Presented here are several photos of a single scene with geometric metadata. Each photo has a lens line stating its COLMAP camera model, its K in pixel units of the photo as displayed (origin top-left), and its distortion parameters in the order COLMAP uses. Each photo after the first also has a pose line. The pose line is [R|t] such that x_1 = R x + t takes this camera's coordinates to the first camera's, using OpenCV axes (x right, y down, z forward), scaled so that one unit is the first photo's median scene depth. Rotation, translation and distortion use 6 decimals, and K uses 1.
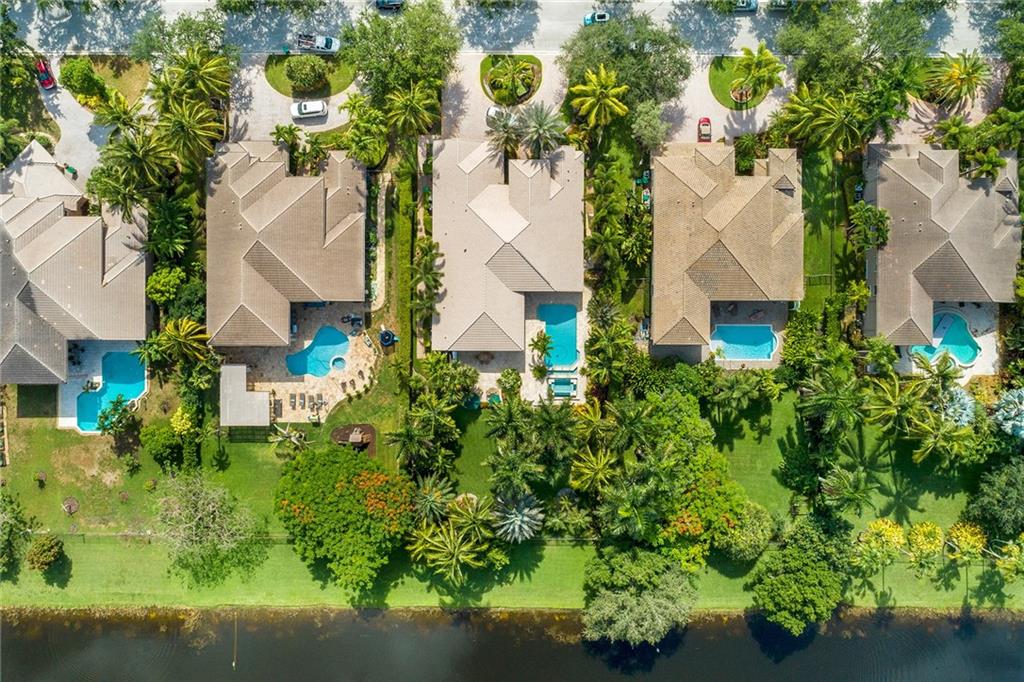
lens RADIAL K [[777.9, 0, 512.0], [0, 777.9, 341.0], [0, 0, 1]] dist [0.004729, 0.004450]
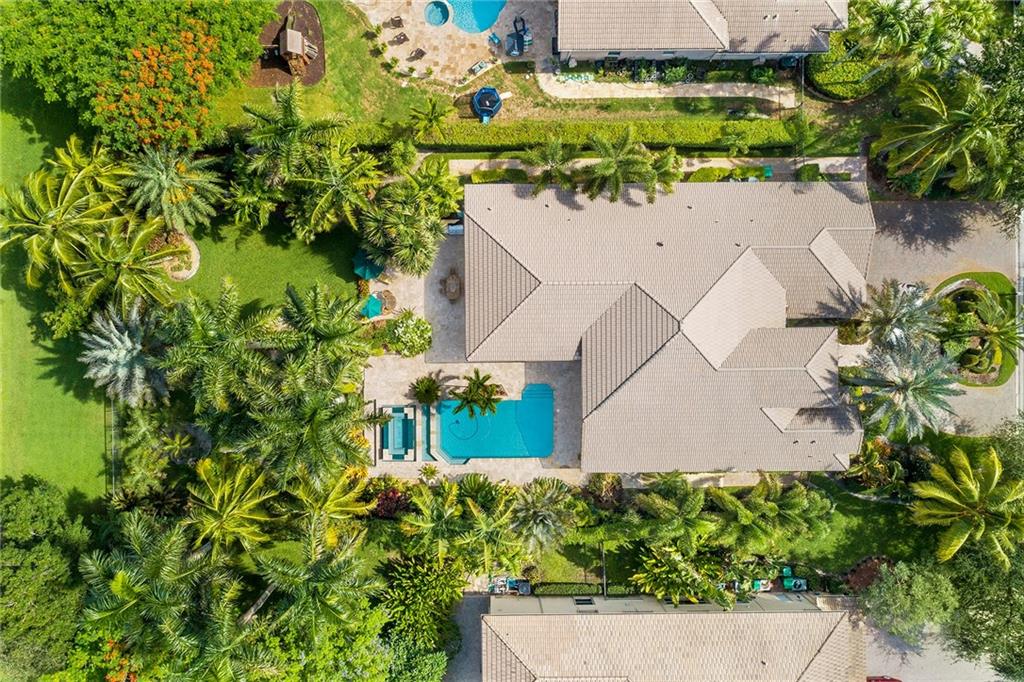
lens RADIAL K [[777.9, 0, 512.0], [0, 777.9, 341.0], [0, 0, 1]] dist [0.004729, 0.004450]
pose [[0.013650, 0.999872, 0.008377, -0.002039], [-0.999152, 0.013965, -0.038736, 0.001784], [-0.038848, -0.007841, 0.999214, 0.473482]]
